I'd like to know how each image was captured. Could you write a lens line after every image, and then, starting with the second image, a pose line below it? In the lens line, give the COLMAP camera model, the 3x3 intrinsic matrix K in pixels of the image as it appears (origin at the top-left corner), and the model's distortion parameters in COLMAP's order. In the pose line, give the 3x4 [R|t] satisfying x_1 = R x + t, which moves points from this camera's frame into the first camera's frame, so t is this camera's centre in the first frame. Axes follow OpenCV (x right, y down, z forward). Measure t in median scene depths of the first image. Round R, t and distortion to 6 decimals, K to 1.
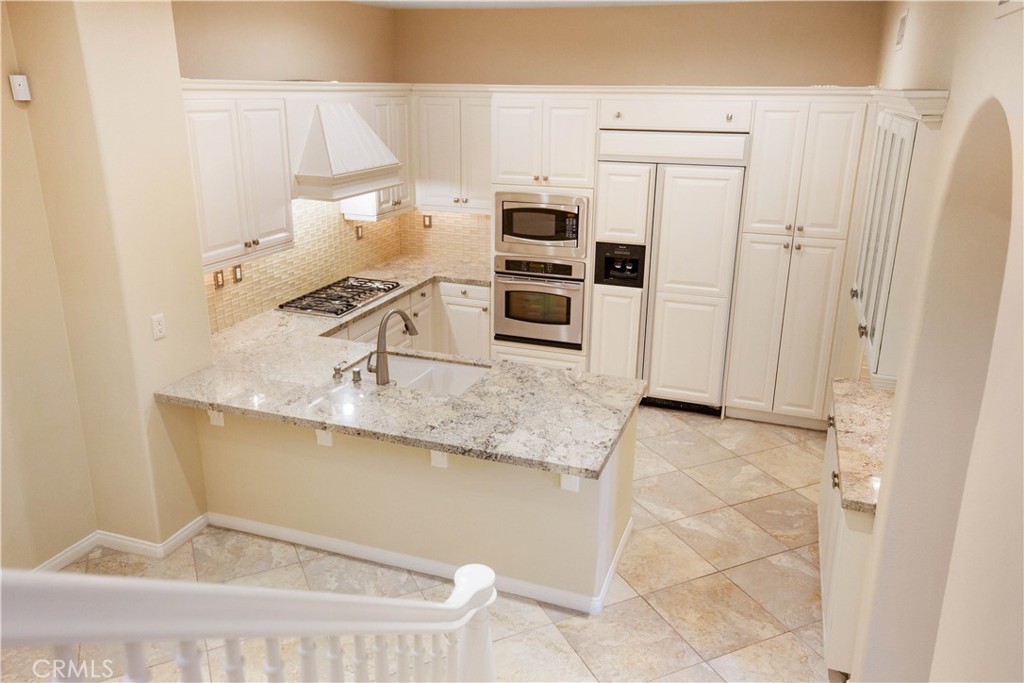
lens RADIAL K [[772.5, 0, 512.0], [0, 772.5, 344.2], [0, 0, 1]] dist [0.005958, 0.002118]
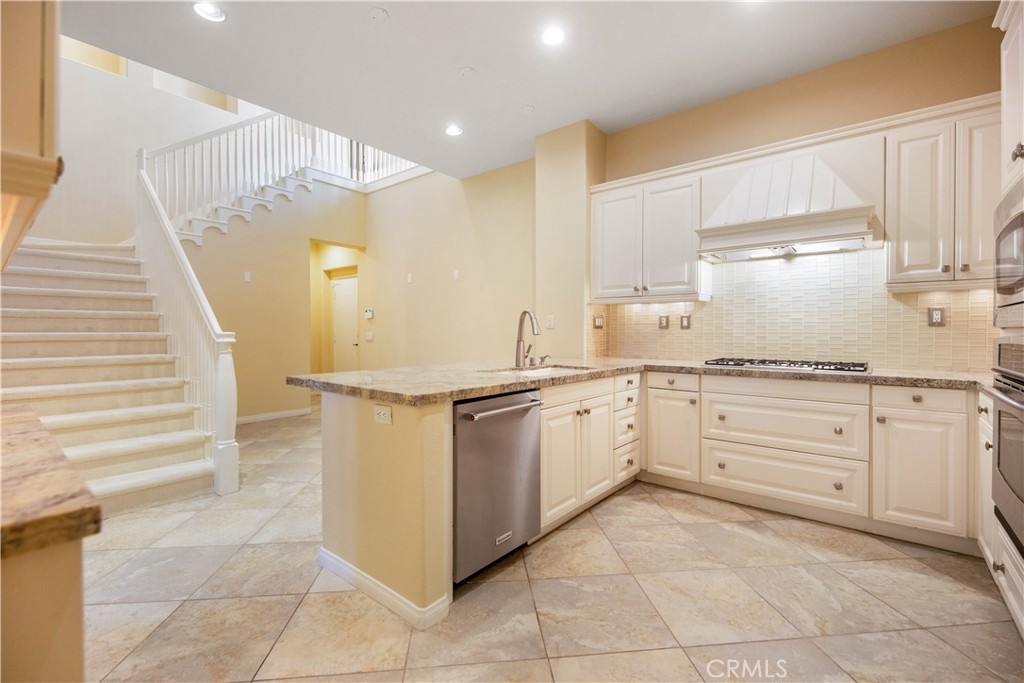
lens RADIAL K [[442.9, 0, 510.4], [0, 442.9, 335.8], [0, 0, 1]] dist [0.011353, -0.008908]
pose [[-0.344165, 0.001862, -0.938907, 0.373895], [-0.303721, 0.946012, 0.113208, -0.055380], [0.888428, 0.324128, -0.325019, 0.846694]]
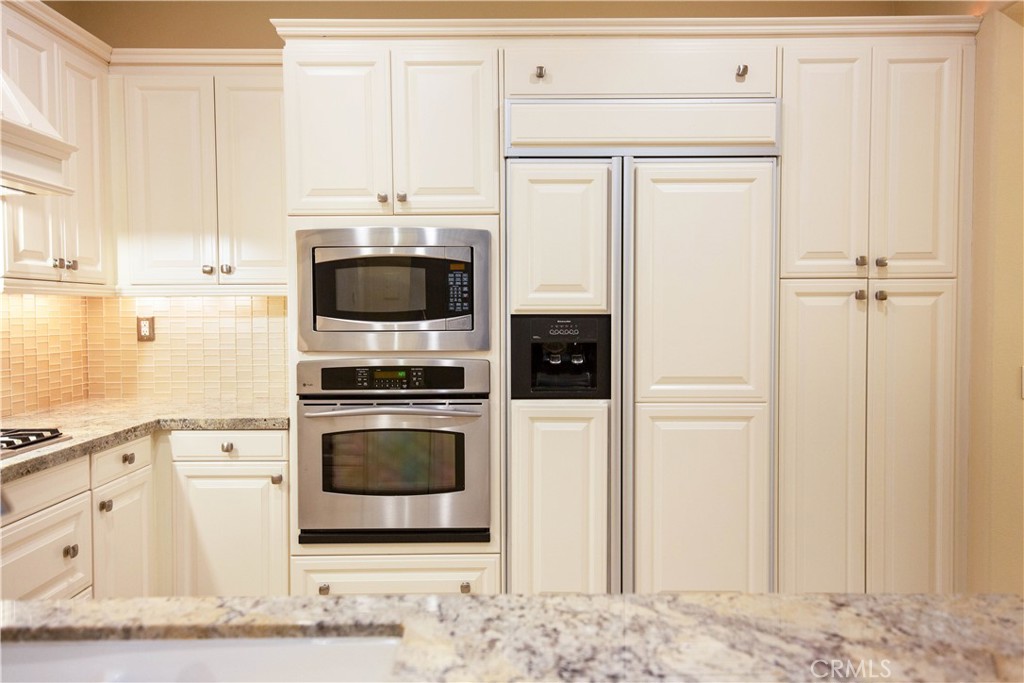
lens RADIAL K [[711.9, 0, 516.8], [0, 711.9, 336.8], [0, 0, 1]] dist [0.019582, 0.009370]
pose [[0.938133, -0.027455, 0.345186, -0.049007], [0.124422, 0.957005, -0.262033, 0.004383], [-0.323150, 0.288770, 0.901213, 0.572128]]
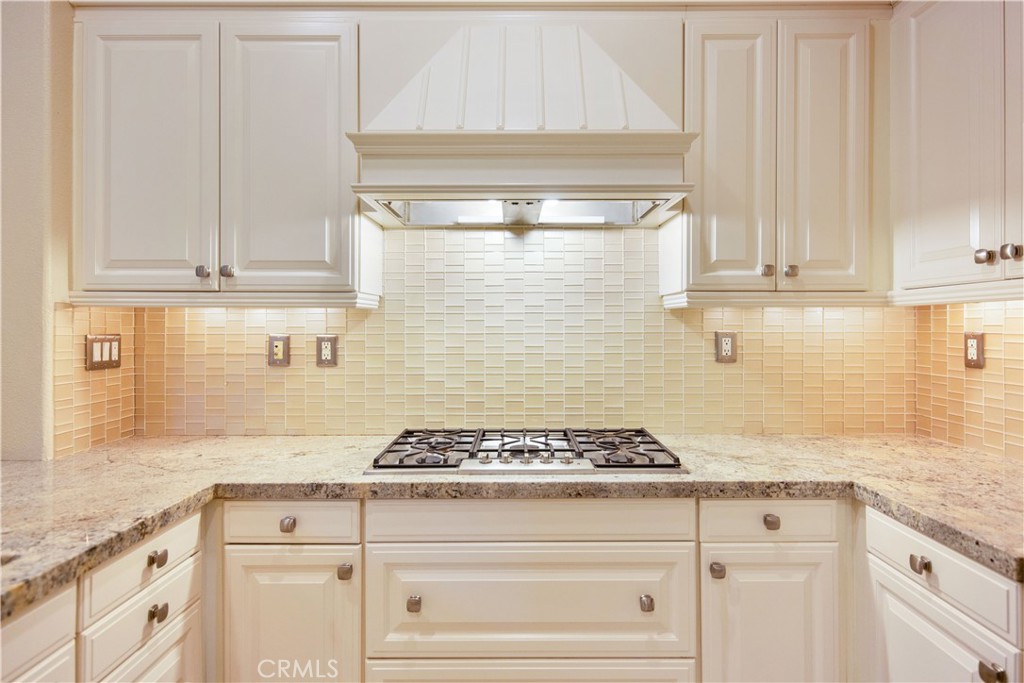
lens RADIAL K [[562.0, 0, 519.2], [0, 562.0, 325.0], [0, 0, 1]] dist [0.007242, -0.003687]
pose [[0.339899, -0.010241, -0.940406, 0.080969], [-0.296670, 0.947718, -0.117549, -0.088221], [0.892443, 0.318945, 0.319090, 0.845922]]
